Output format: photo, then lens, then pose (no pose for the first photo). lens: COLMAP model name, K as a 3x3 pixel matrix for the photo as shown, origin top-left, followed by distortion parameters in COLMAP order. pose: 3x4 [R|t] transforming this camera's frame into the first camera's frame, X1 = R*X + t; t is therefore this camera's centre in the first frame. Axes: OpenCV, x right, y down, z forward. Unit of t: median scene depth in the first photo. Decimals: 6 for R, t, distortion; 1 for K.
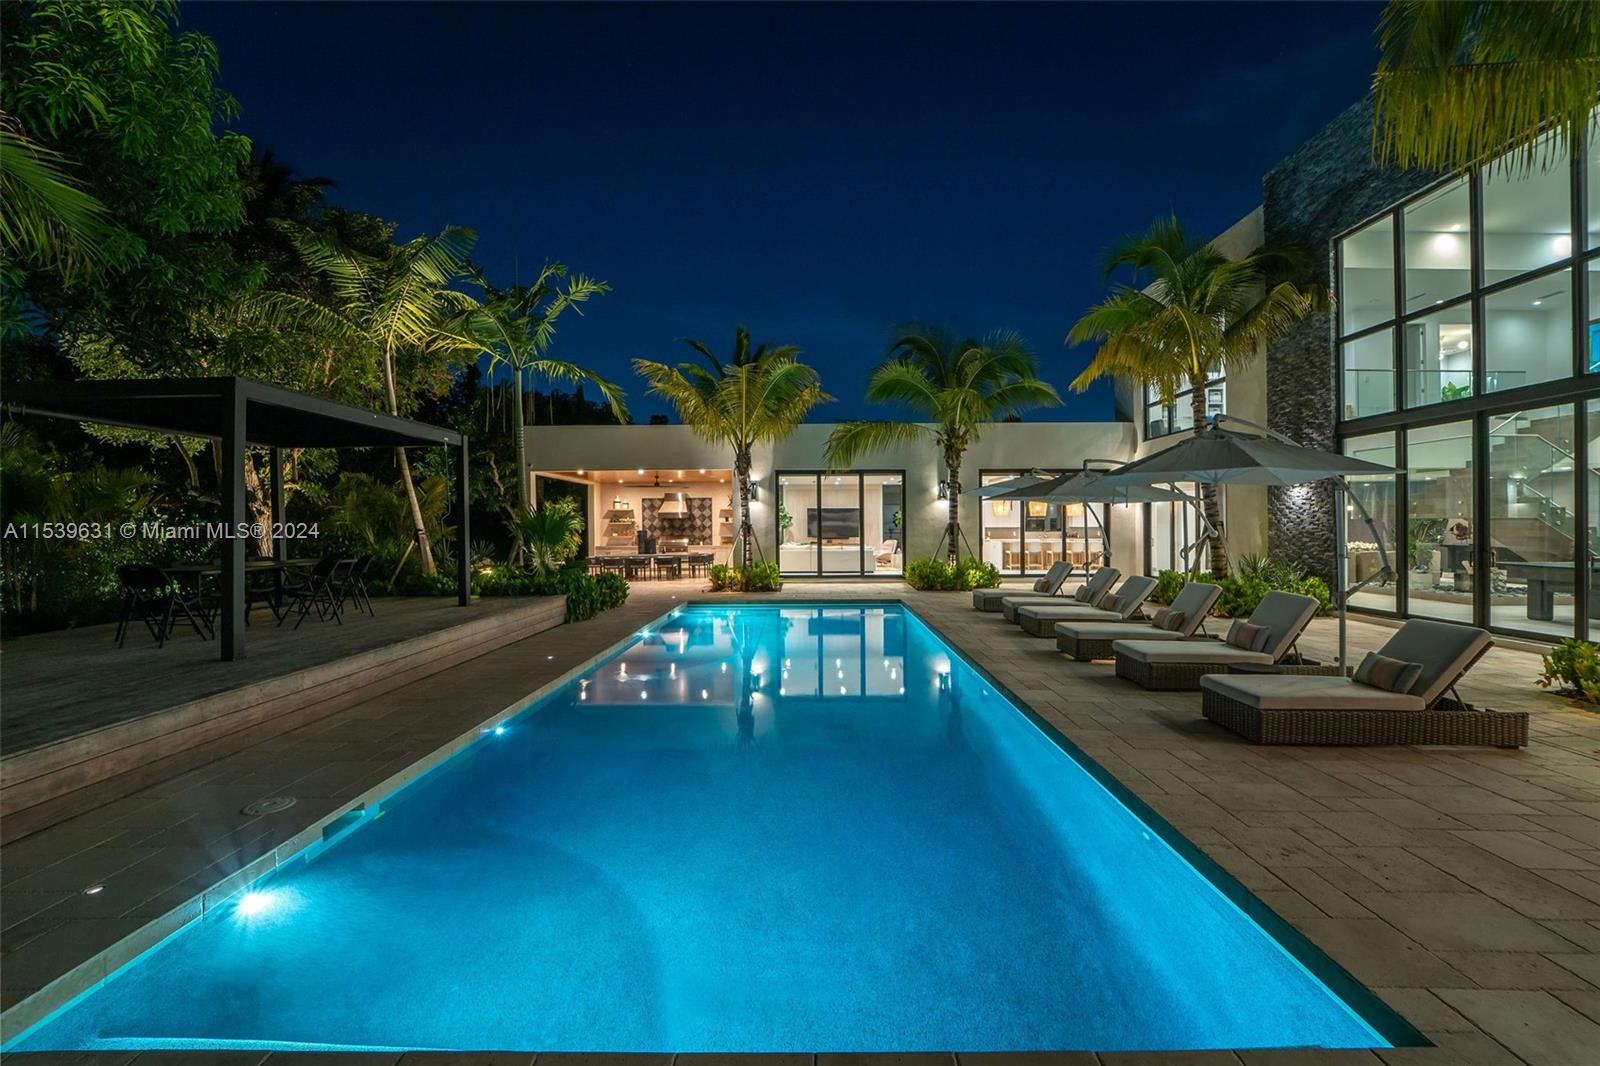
lens RADIAL K [[590.2, 0, 803.3], [0, 590.2, 552.2], [0, 0, 1]] dist [-0.019759, -0.000116]
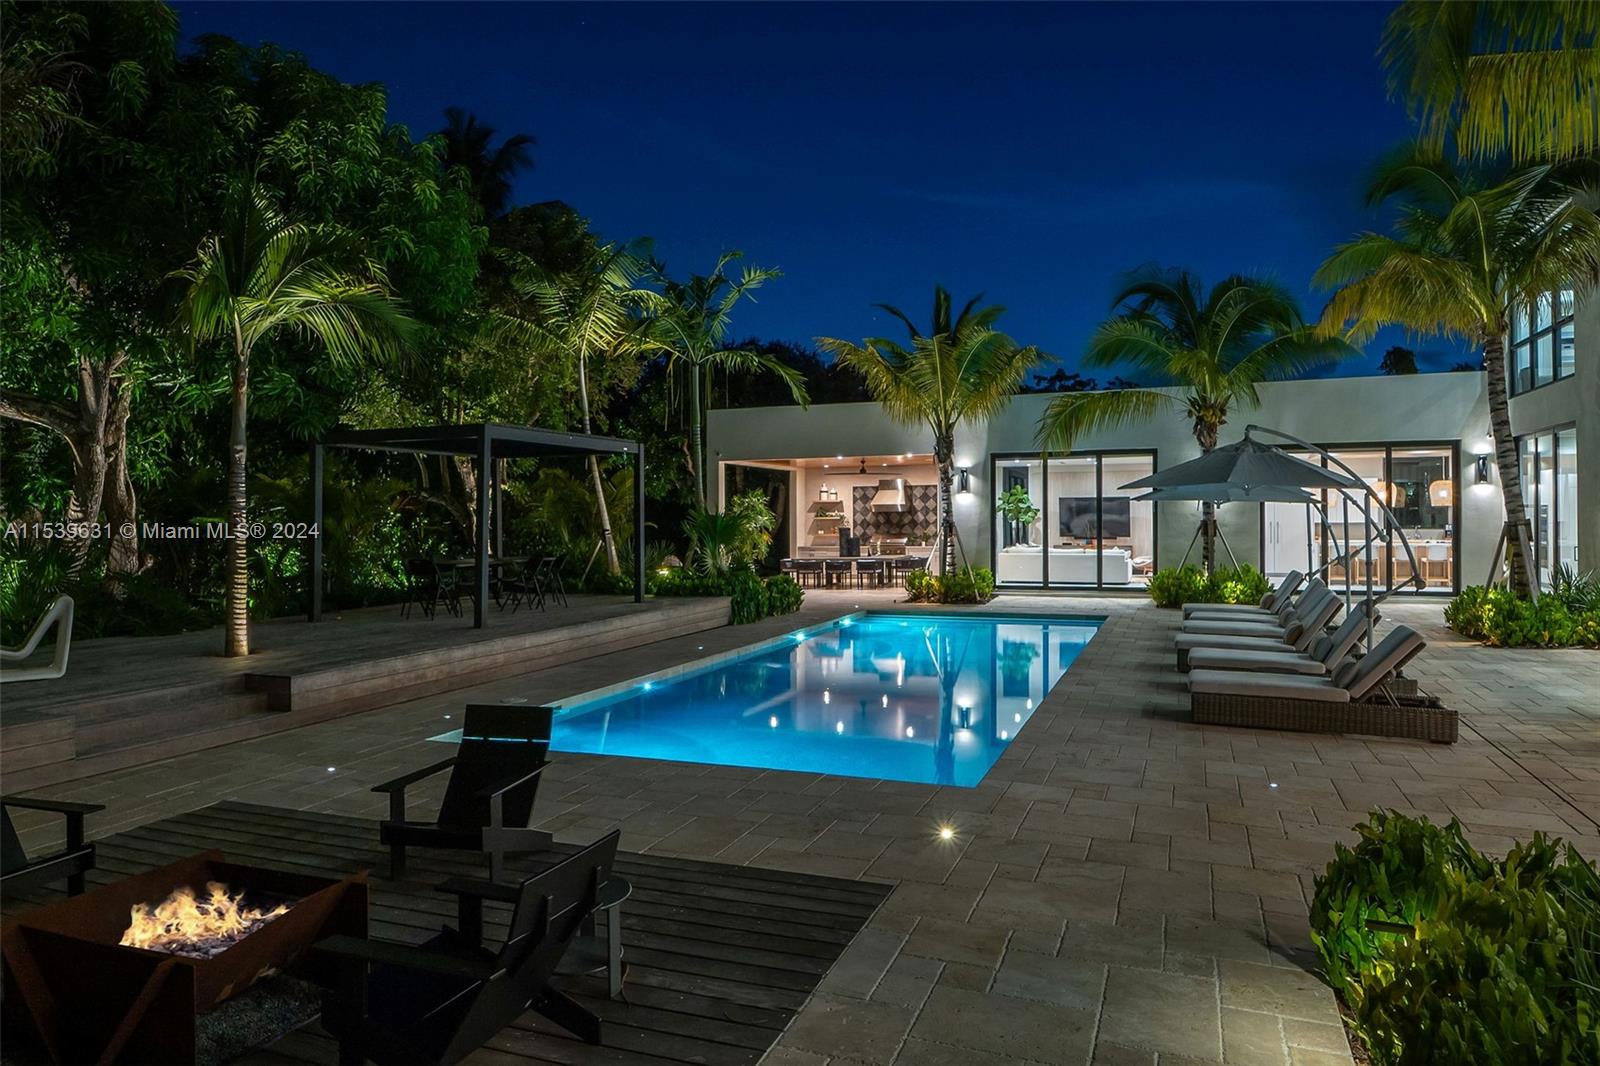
lens RADIAL K [[969.4, 0, 800.0], [0, 969.4, 533.0], [0, 0, 1]] dist [-0.001429, 0.000390]
pose [[0.921884, 0.001621, -0.387463, 0.253685], [-0.010898, 0.999704, -0.021747, 0.000311], [0.387313, 0.024271, 0.921629, -0.348667]]
